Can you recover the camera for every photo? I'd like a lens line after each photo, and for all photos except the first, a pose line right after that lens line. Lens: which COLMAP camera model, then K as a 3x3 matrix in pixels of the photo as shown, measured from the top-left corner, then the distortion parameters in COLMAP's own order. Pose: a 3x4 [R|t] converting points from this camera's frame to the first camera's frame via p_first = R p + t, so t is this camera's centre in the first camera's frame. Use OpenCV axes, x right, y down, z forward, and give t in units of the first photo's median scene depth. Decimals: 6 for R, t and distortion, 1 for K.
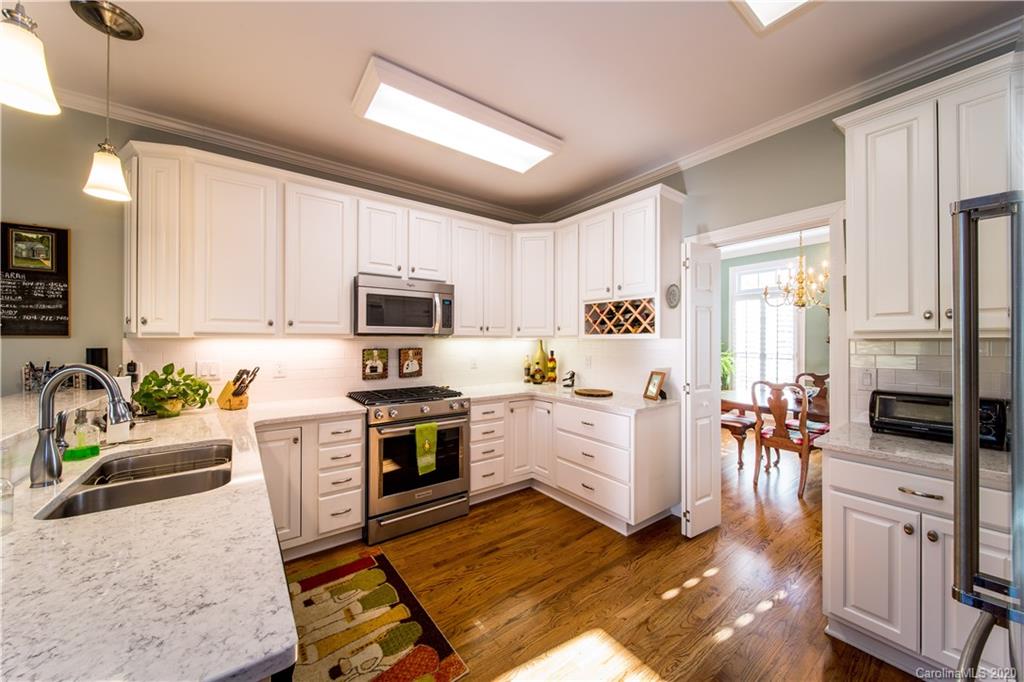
lens RADIAL K [[364.7, 0, 514.6], [0, 364.7, 339.5], [0, 0, 1]] dist [-0.001070, -0.000291]
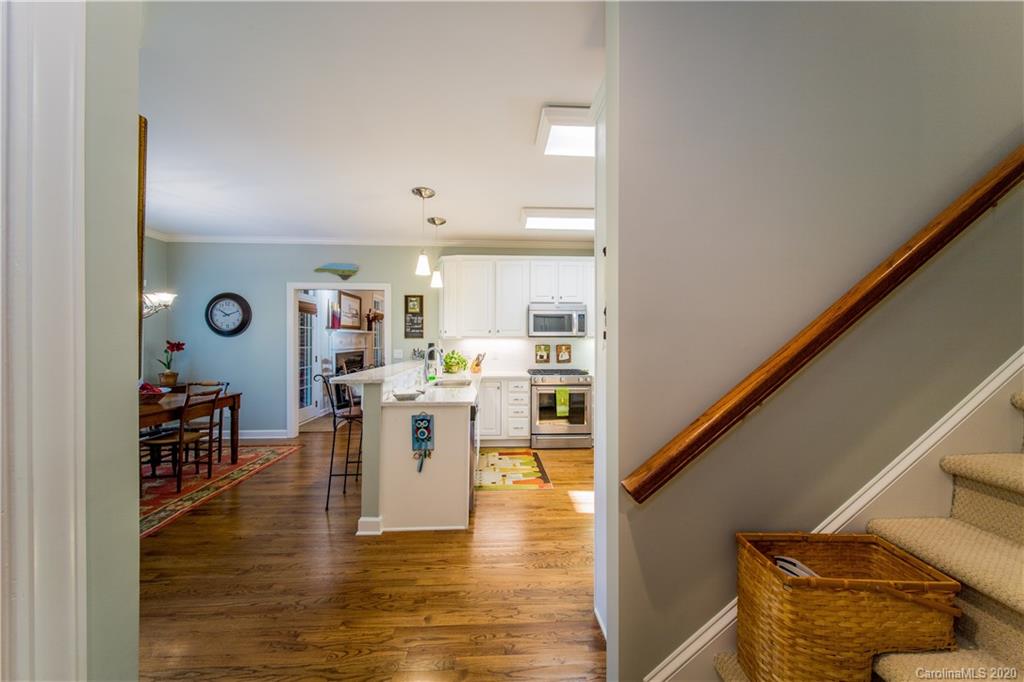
lens RADIAL K [[364.7, 0, 514.6], [0, 364.7, 339.5], [0, 0, 1]] dist [-0.001070, -0.000291]
pose [[0.832957, -0.000810, -0.553338, 0.561368], [0.001030, 0.999999, 0.000086, 0.000001], [0.553337, -0.000642, 0.832957, -0.609620]]
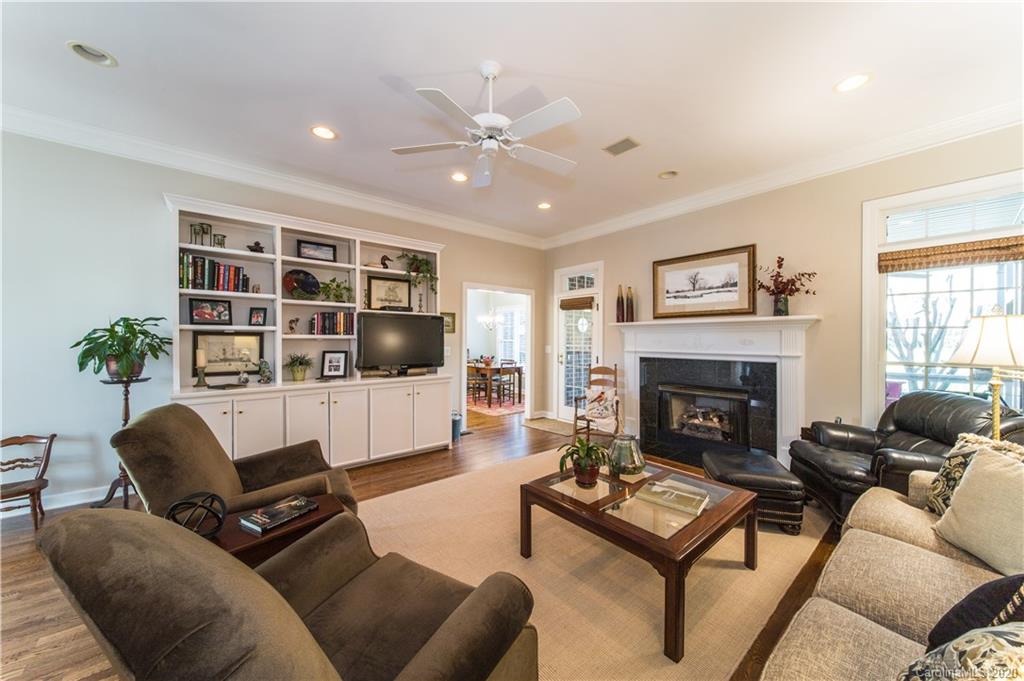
lens RADIAL K [[364.7, 0, 514.6], [0, 364.7, 339.0], [0, 0, 1]] dist [-0.001070, -0.000291]
pose [[-0.998347, -0.007078, -0.057040, -1.424909], [-0.006841, 0.999967, -0.004359, 0.035492], [0.057069, -0.003961, -0.998362, 3.295705]]
